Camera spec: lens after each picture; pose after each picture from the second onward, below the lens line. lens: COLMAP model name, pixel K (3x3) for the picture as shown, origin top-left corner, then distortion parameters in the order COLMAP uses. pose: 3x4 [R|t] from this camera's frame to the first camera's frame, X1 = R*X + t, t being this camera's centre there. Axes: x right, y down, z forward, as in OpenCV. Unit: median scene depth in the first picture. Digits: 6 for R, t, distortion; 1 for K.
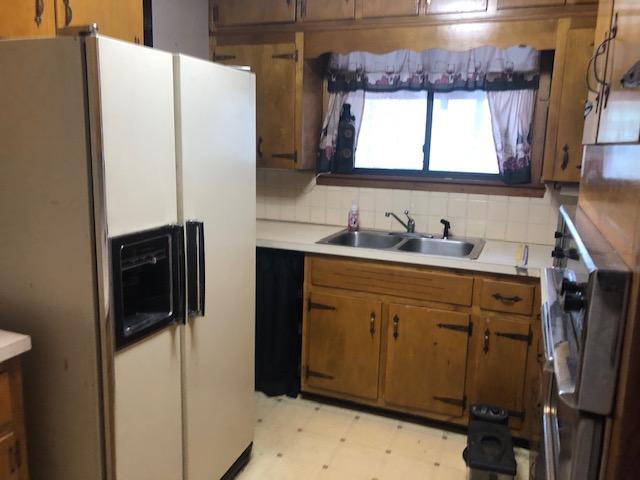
lens RADIAL K [[527.0, 0, 320.0], [0, 527.0, 240.0], [0, 0, 1]] dist [0.004930, -0.003476]
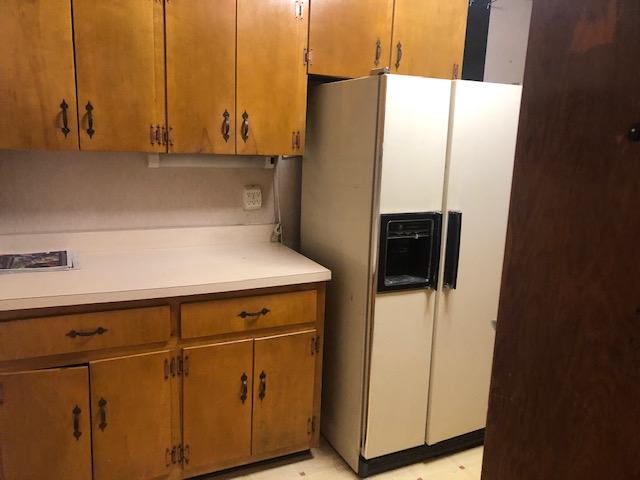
lens RADIAL K [[527.0, 0, 320.0], [0, 527.0, 240.0], [0, 0, 1]] dist [0.004930, -0.003476]
pose [[0.702666, 0.146949, -0.696179, 0.459662], [-0.147278, 0.987289, 0.059747, 0.004426], [0.696110, 0.060550, 0.715377, -0.127477]]
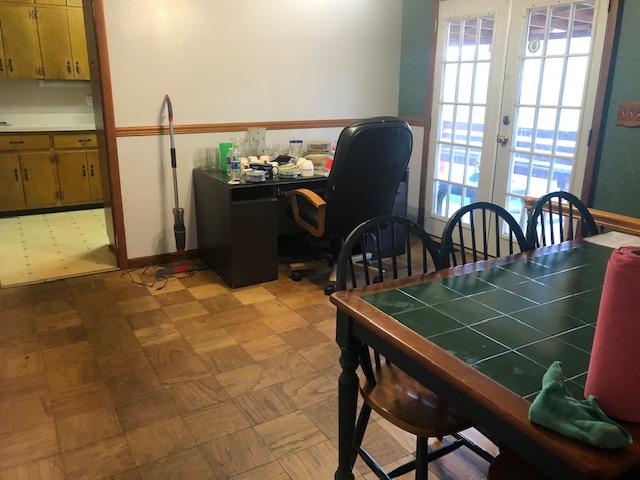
lens RADIAL K [[514.2, 0, 320.0], [0, 514.2, 240.0], [0, 0, 1]] dist [0.004786, 0.003519]
pose [[0.770477, 0.160022, -0.617056, 2.783345], [-0.103253, 0.986525, 0.126911, 0.341756], [0.629050, -0.034069, 0.776618, -0.942187]]
